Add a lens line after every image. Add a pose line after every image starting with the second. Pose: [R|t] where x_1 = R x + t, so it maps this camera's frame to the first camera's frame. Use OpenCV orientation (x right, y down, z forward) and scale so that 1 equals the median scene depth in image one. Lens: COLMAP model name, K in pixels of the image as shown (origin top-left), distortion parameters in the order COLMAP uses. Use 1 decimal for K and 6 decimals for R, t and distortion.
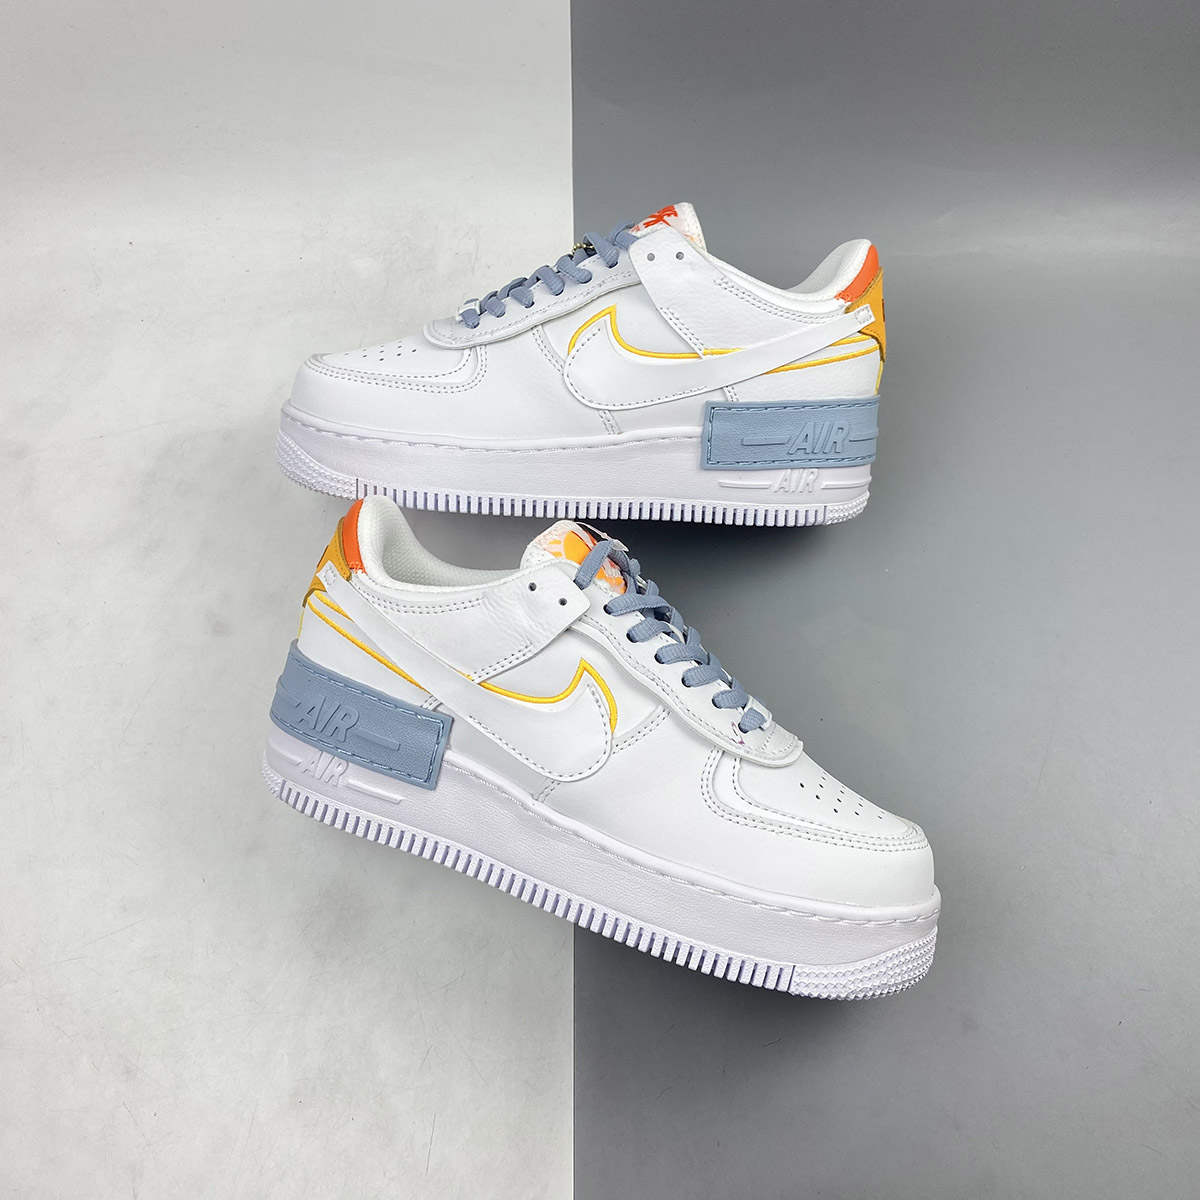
lens RADIAL K [[1235.0, 0, 605.7], [0, 1235.0, 580.1], [0, 0, 1]] dist [0.135883, -0.220396]
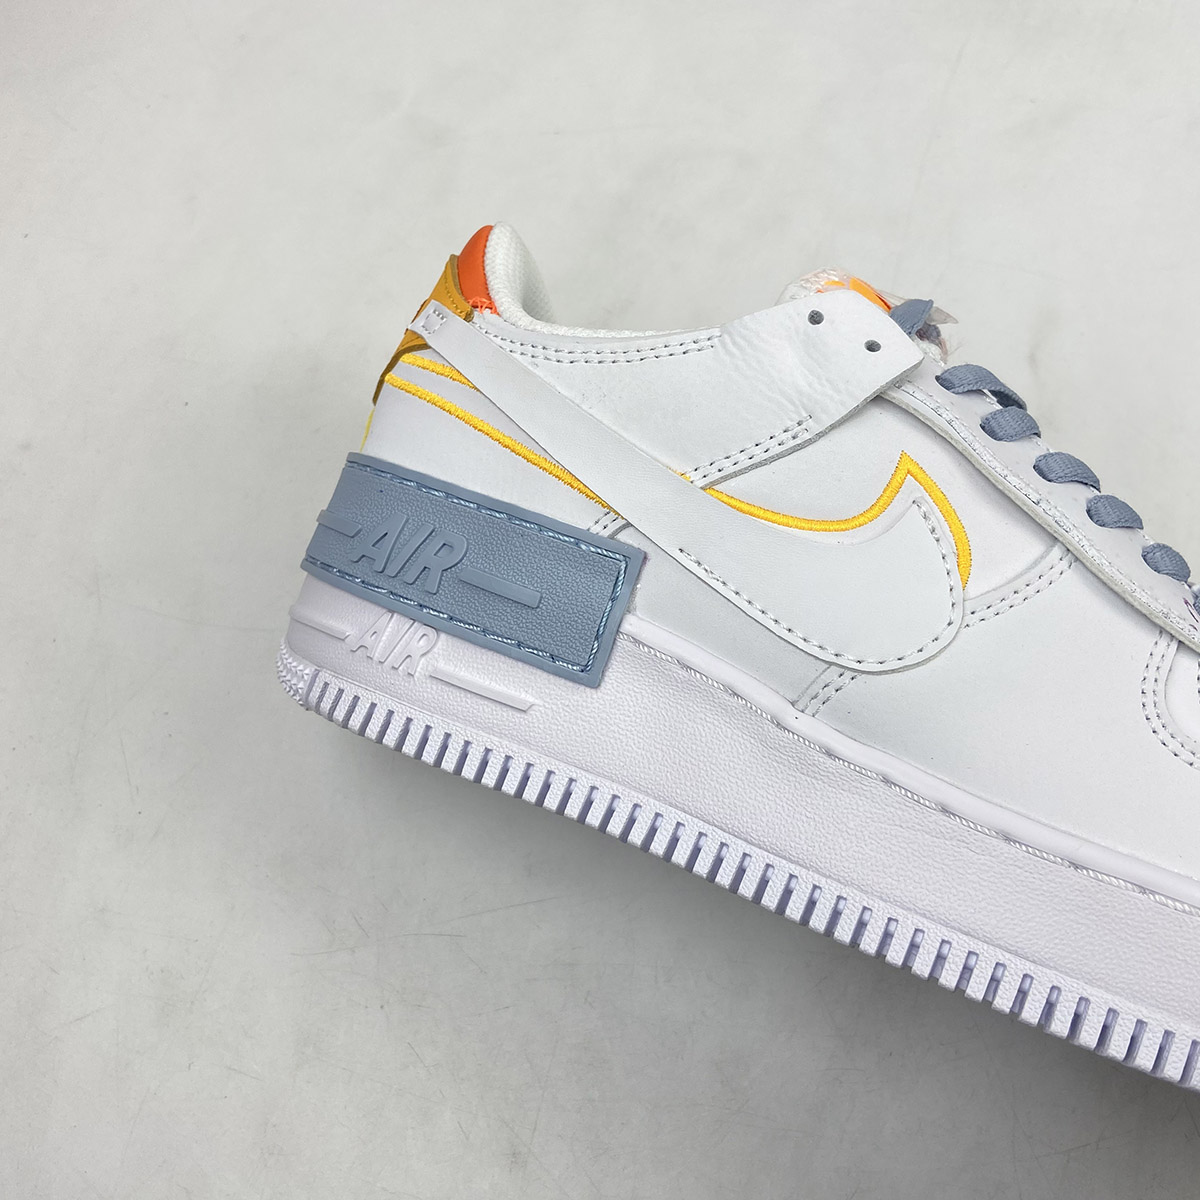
lens RADIAL K [[1235.0, 0, 605.7], [0, 1235.0, 580.1], [0, 0, 1]] dist [0.135883, -0.220396]
pose [[0.996629, 0.081148, -0.012090, -0.134388], [-0.082034, 0.987919, -0.131482, 0.196399], [0.001274, 0.132030, 0.991245, 0.475394]]
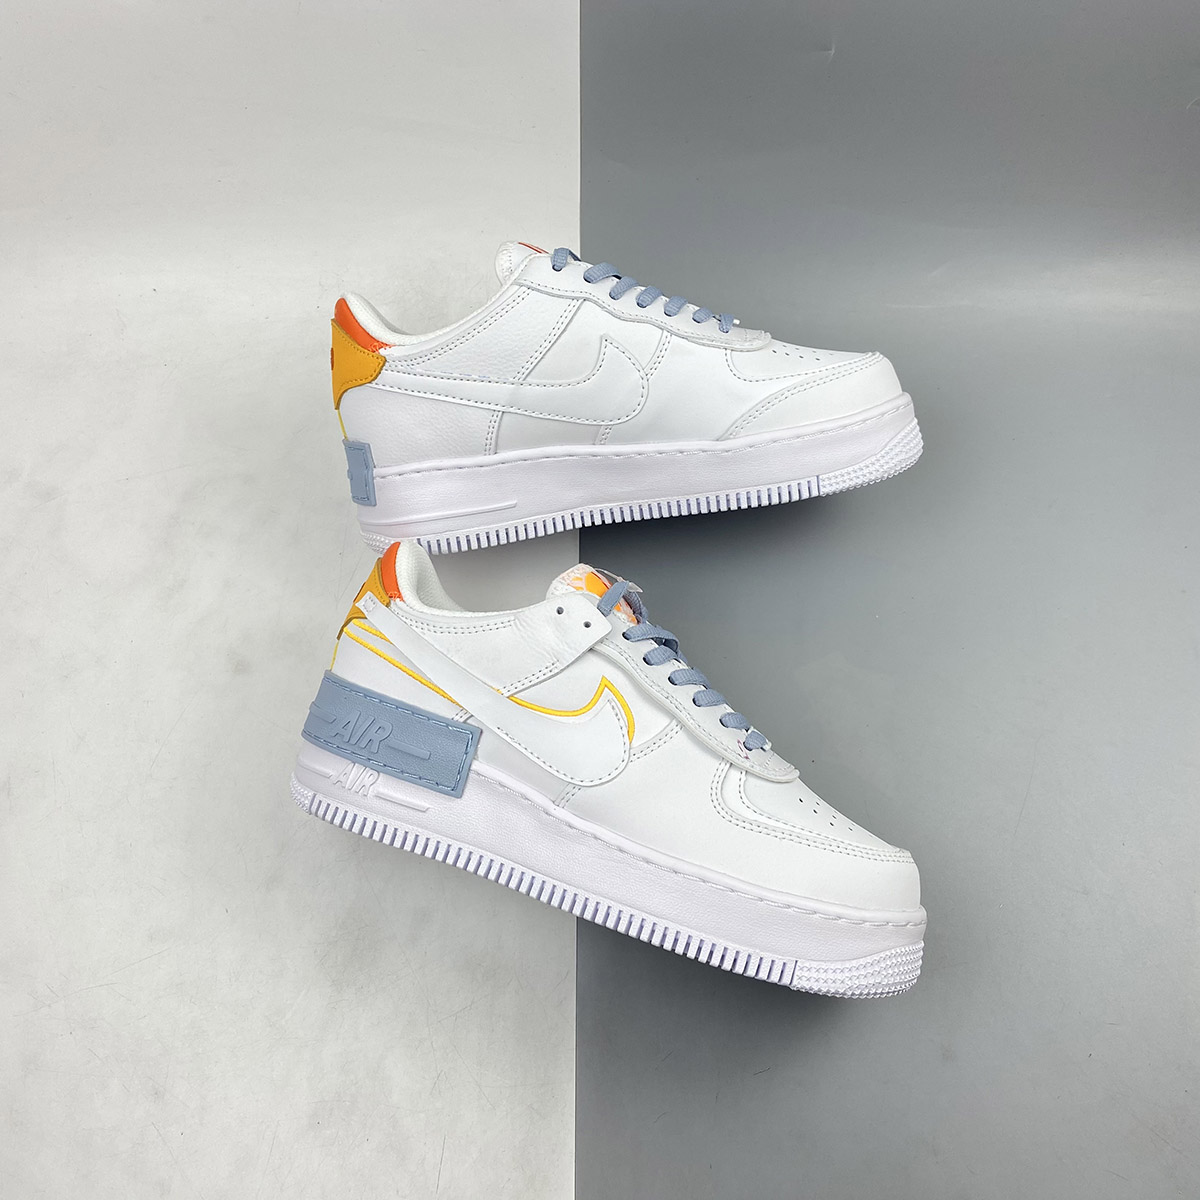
lens RADIAL K [[1235.0, 0, 605.7], [0, 1235.0, 580.1], [0, 0, 1]] dist [0.135883, -0.220396]
pose [[0.998178, 0.036070, 0.048360, -0.072683], [-0.028222, 0.987648, -0.154130, 0.147313], [-0.053322, 0.152484, 0.986866, -0.096718]]
